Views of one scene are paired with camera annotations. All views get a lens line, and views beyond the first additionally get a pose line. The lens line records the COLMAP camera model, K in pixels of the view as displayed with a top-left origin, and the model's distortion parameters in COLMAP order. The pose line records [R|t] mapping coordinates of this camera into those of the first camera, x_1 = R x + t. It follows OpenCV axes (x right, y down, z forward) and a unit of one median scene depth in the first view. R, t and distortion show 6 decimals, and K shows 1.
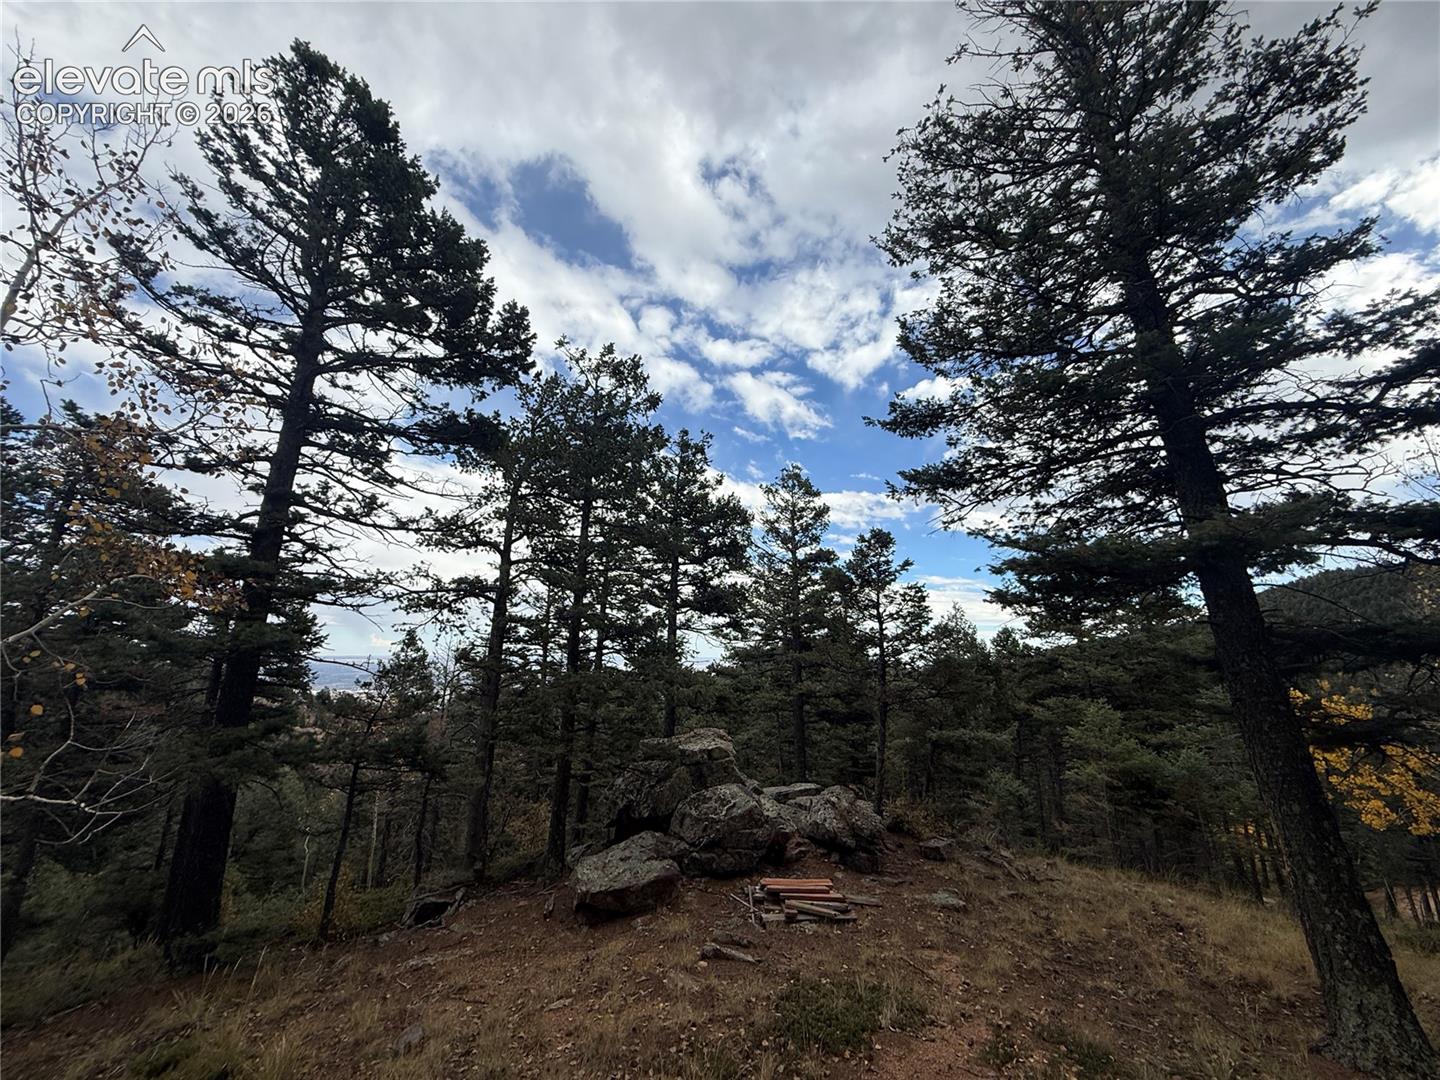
lens RADIAL K [[576.0, 0, 716.0], [0, 576.0, 541.4], [0, 0, 1]] dist [-0.000288, 0.000671]
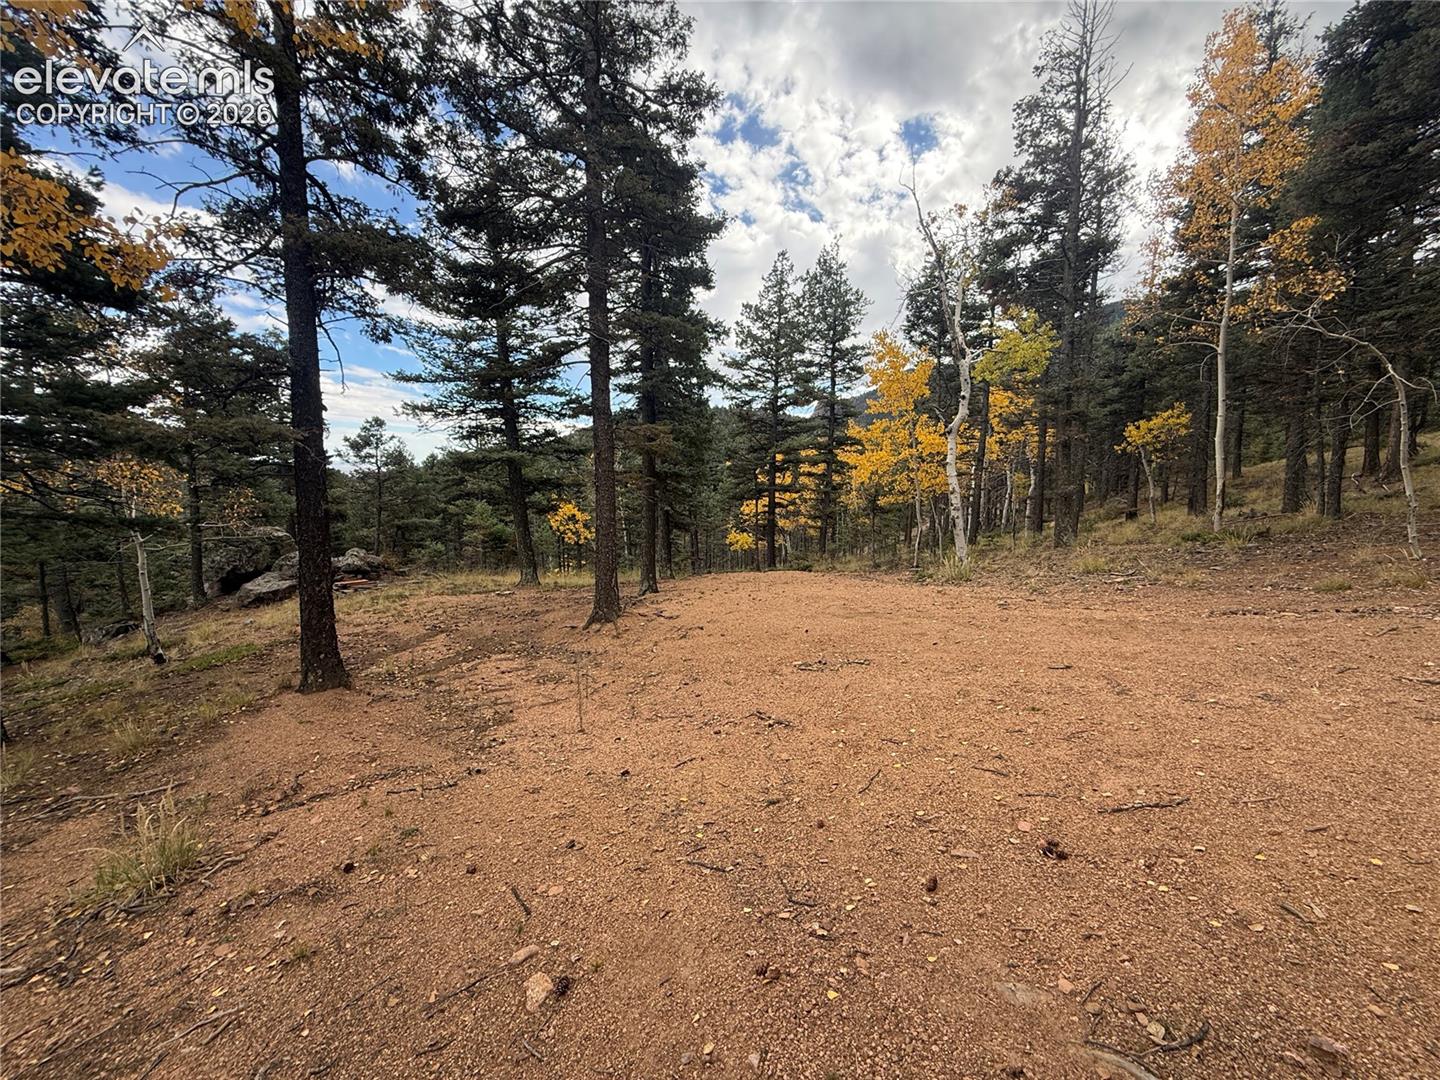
lens RADIAL K [[576.0, 0, 715.4], [0, 576.0, 540.0], [0, 0, 1]] dist [-0.000288, 0.000671]
pose [[0.601229, -0.091176, 0.793858, -0.550337], [-0.178267, 0.953127, 0.244479, -0.280565], [-0.778938, -0.288506, 0.556794, -0.960824]]
